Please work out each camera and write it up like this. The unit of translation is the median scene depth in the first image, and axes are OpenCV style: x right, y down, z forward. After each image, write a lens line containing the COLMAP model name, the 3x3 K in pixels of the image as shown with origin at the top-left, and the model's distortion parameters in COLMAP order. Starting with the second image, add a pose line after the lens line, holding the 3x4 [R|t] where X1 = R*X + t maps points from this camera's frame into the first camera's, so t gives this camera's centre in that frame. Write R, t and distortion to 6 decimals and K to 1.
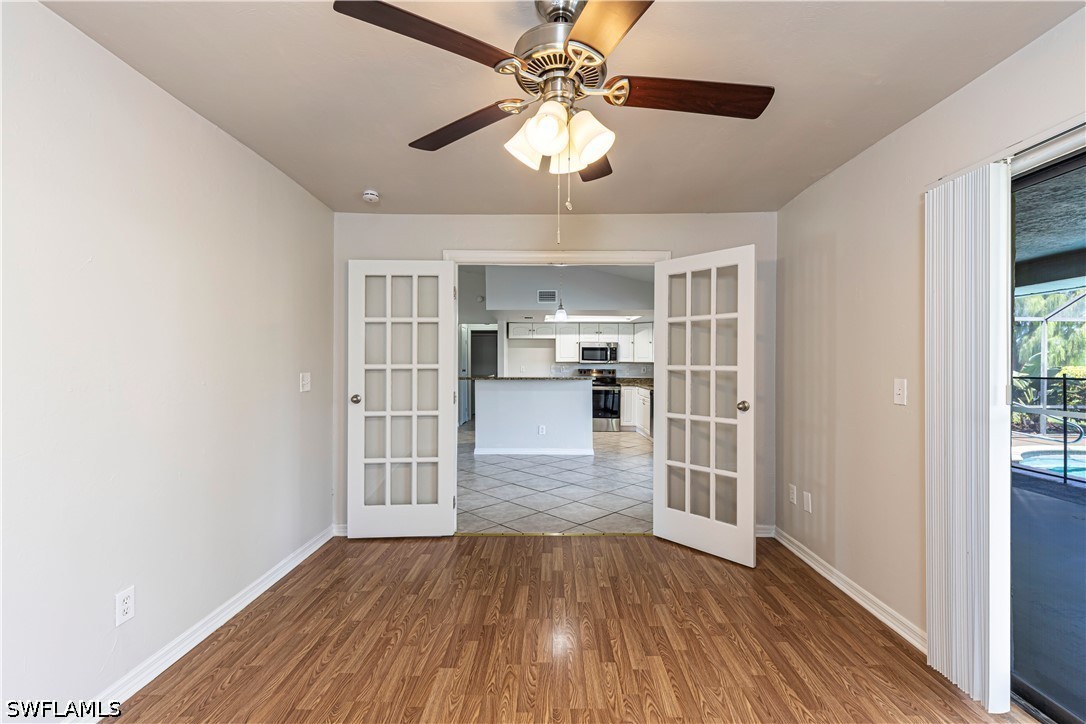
lens RADIAL K [[486.2, 0, 536.5], [0, 486.2, 361.0], [0, 0, 1]] dist [0.008242, -0.001137]
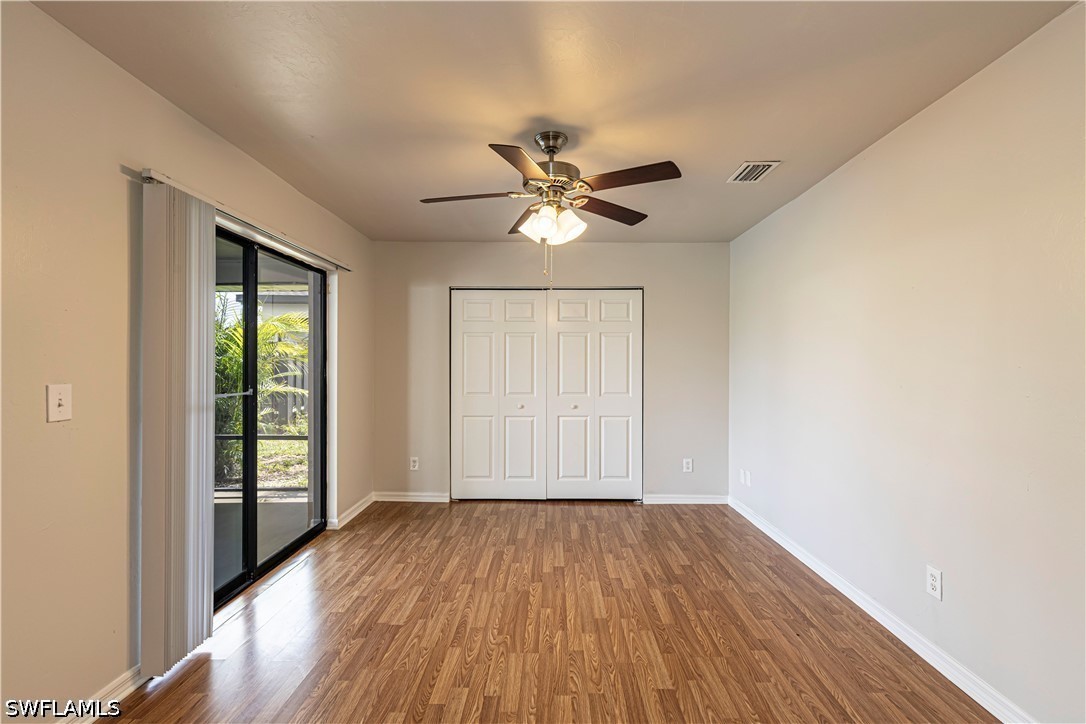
lens RADIAL K [[486.2, 0, 535.3], [0, 486.2, 358.6], [0, 0, 1]] dist [0.008242, -0.001137]
pose [[-0.999993, -0.003088, 0.002150, 0.069916], [-0.003119, 0.999888, -0.014644, 0.006416], [-0.002104, -0.014651, -0.999890, 2.003146]]
